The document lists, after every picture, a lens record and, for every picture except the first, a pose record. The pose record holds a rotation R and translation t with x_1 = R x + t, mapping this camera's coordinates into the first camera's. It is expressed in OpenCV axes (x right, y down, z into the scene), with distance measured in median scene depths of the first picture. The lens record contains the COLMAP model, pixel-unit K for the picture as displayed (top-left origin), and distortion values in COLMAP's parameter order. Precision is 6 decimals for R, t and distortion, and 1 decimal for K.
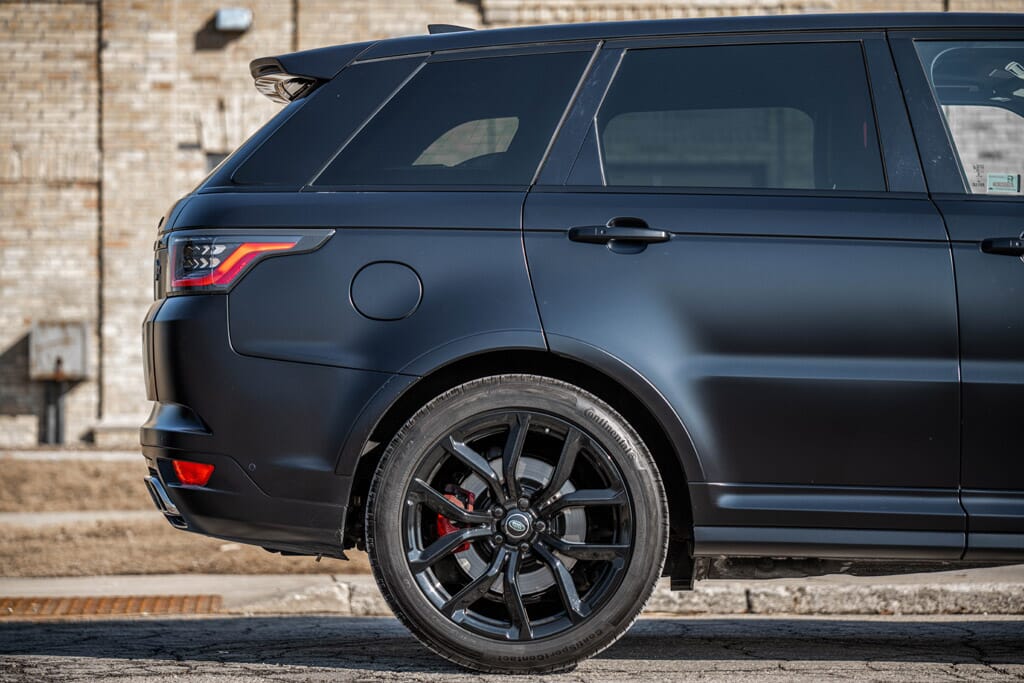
lens RADIAL K [[3818.2, 0, 517.7], [0, 3818.2, 340.3], [0, 0, 1]] dist [-0.175296, 0.000000]
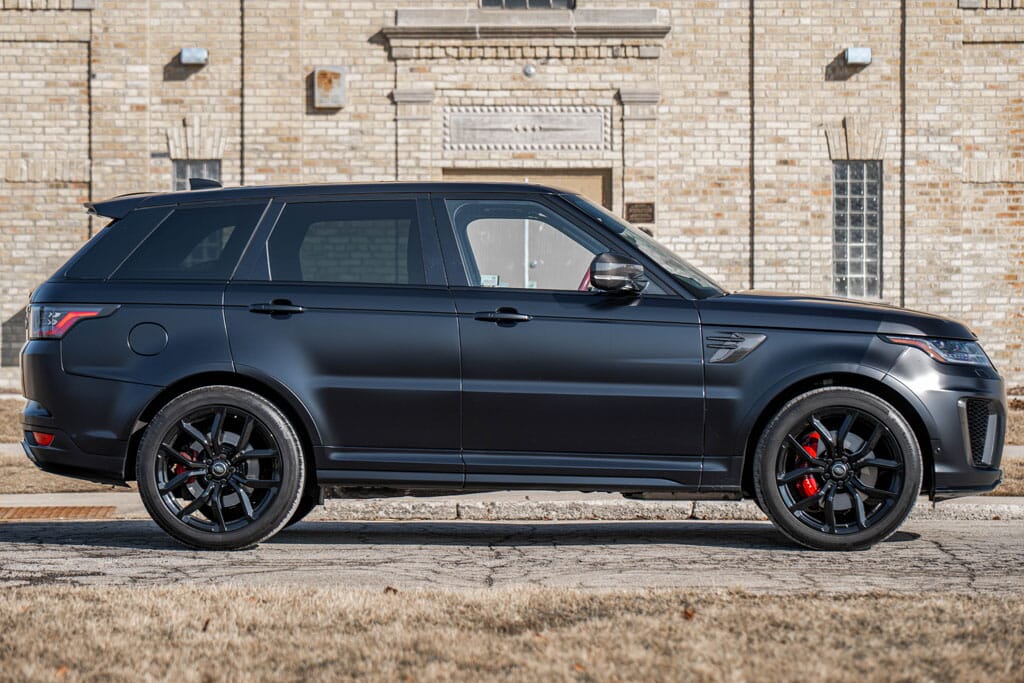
lens RADIAL K [[3137.1, 0, 500.7], [0, 3137.1, 339.0], [0, 0, 1]] dist [-0.175593, 0.000000]
pose [[0.999878, 0.001249, 0.015591, 0.058874], [-0.001466, 0.999903, 0.013882, -0.018204], [-0.015572, -0.013903, 0.999782, -0.260605]]
